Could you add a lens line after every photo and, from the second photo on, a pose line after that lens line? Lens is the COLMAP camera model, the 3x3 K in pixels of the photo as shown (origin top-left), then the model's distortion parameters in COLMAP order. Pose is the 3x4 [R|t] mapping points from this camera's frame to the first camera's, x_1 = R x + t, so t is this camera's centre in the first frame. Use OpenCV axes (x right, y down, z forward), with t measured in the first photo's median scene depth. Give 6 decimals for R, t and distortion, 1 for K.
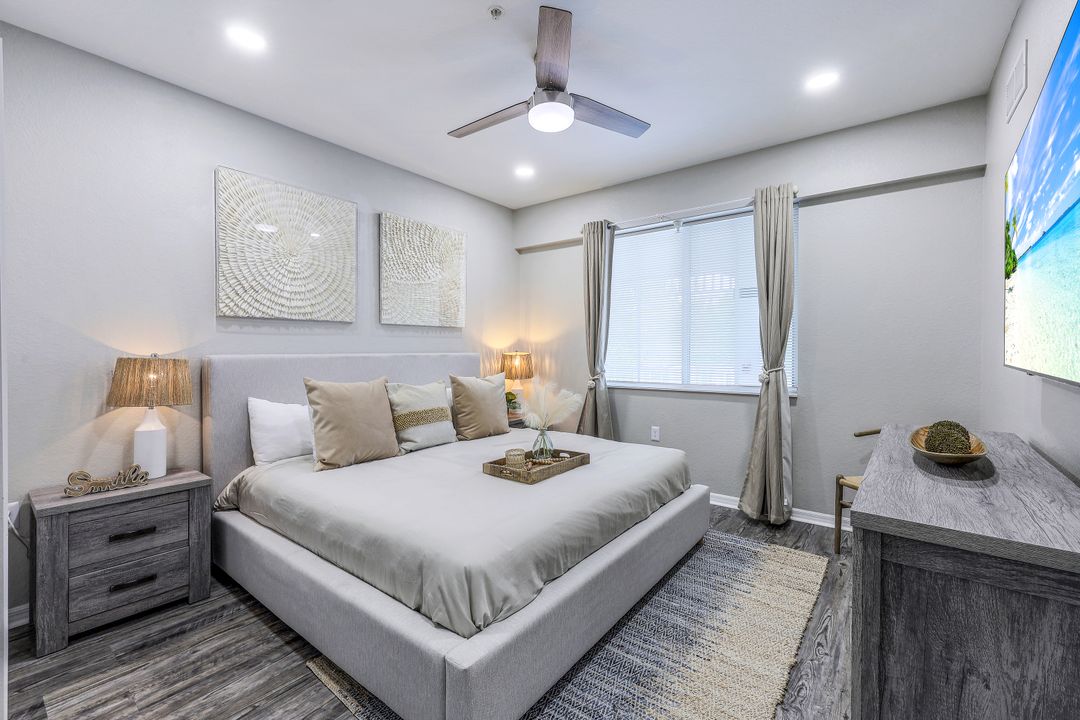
lens RADIAL K [[442.4, 0, 537.3], [0, 442.4, 345.6], [0, 0, 1]] dist [0.004350, 0.000219]
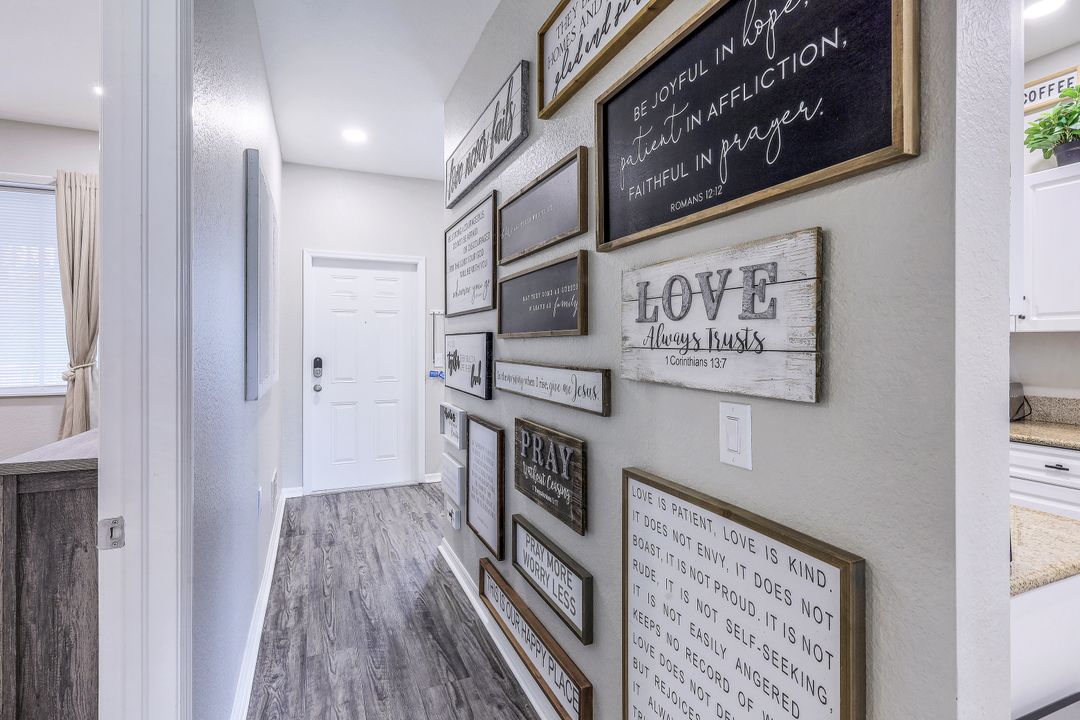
lens RADIAL K [[524.9, 0, 537.9], [0, 524.9, 343.8], [0, 0, 1]] dist [0.002123, 0.000398]
pose [[0.497027, -0.000599, 0.867735, 0.044753], [-0.007782, 0.999956, 0.005148, -0.007196], [-0.867700, -0.009312, 0.497000, -0.418959]]
